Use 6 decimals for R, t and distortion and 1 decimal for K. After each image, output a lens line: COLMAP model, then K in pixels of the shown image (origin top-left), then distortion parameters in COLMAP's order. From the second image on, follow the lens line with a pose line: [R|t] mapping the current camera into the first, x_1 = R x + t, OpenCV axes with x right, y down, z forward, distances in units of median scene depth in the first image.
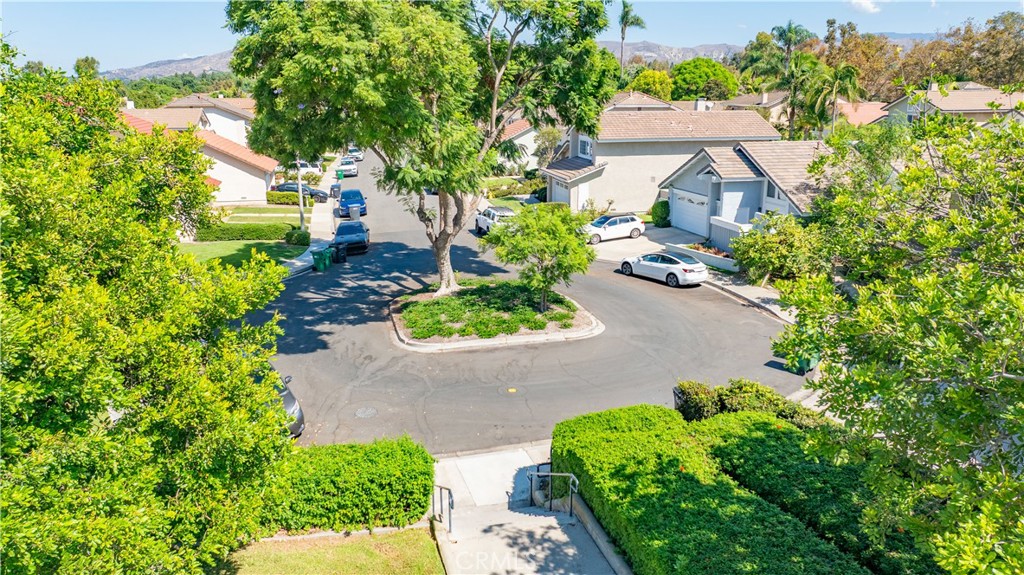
lens RADIAL K [[729.8, 0, 526.5], [0, 729.8, 287.3], [0, 0, 1]] dist [-0.009647, -0.000056]
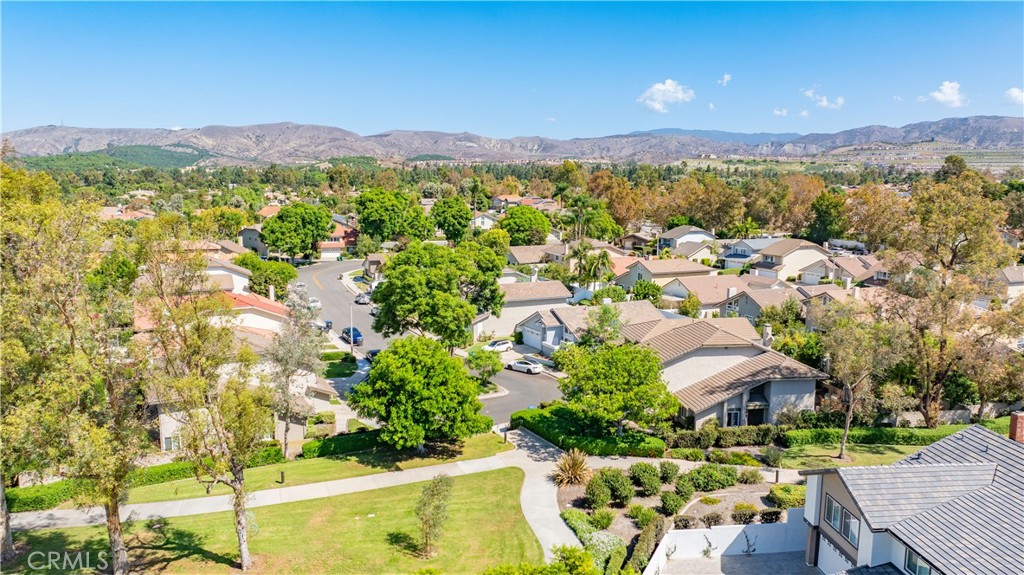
lens RADIAL K [[729.8, 0, 526.5], [0, 729.8, 287.3], [0, 0, 1]] dist [-0.009647, -0.000056]
pose [[0.971465, -0.028215, 0.235499, -0.356858], [0.052149, 0.994012, -0.096029, -0.052352], [-0.231380, 0.105570, 0.967119, -1.323473]]
